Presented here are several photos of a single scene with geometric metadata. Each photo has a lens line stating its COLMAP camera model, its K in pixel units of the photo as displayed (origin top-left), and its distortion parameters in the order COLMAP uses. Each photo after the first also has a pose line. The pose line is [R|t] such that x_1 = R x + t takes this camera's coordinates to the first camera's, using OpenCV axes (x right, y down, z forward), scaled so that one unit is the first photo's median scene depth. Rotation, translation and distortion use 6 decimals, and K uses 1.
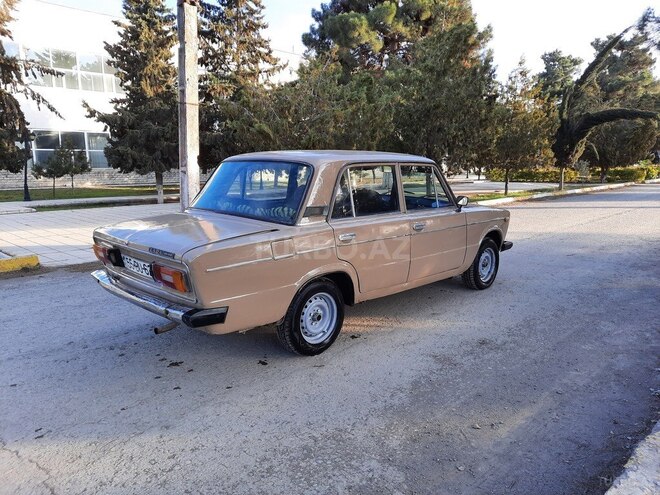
lens RADIAL K [[479.9, 0, 327.3], [0, 479.9, 243.3], [0, 0, 1]] dist [0.040084, -0.032913]
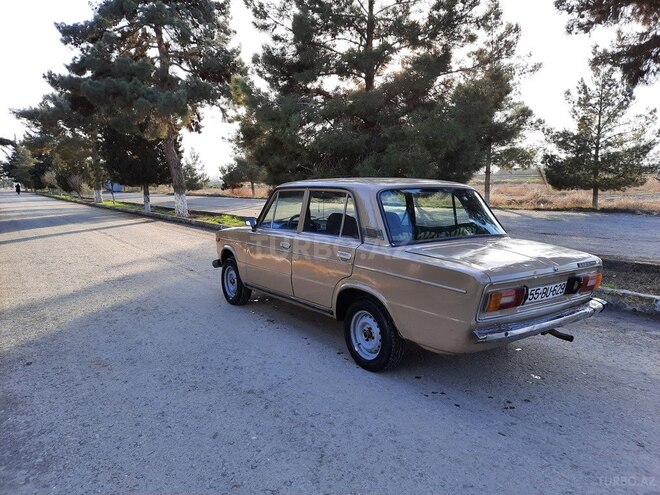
lens RADIAL K [[479.9, 0, 327.3], [0, 479.9, 243.3], [0, 0, 1]] dist [0.040084, -0.032913]
pose [[0.179774, -0.115565, 0.976896, -1.287255], [0.168200, 0.982062, 0.085223, -0.190536], [-0.969222, 0.148993, 0.195987, 1.092283]]
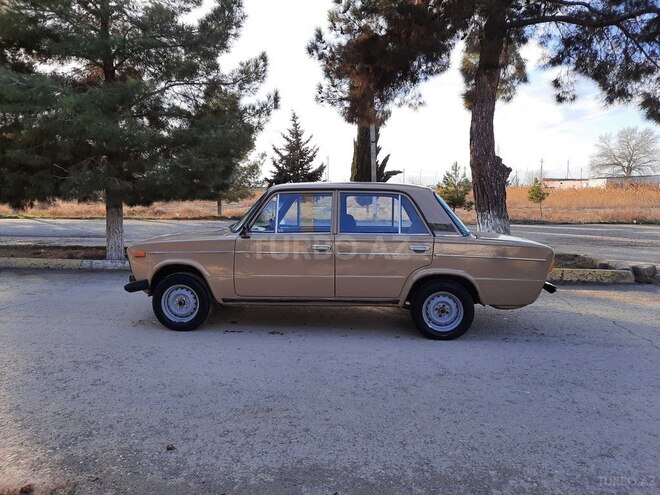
lens RADIAL K [[479.9, 0, 327.3], [0, 479.9, 243.3], [0, 0, 1]] dist [0.040084, -0.032913]
pose [[-0.635311, -0.074498, 0.768655, -1.052293], [0.122394, 0.973043, 0.195468, -0.346310], [-0.762496, 0.218261, -0.609067, 2.168832]]
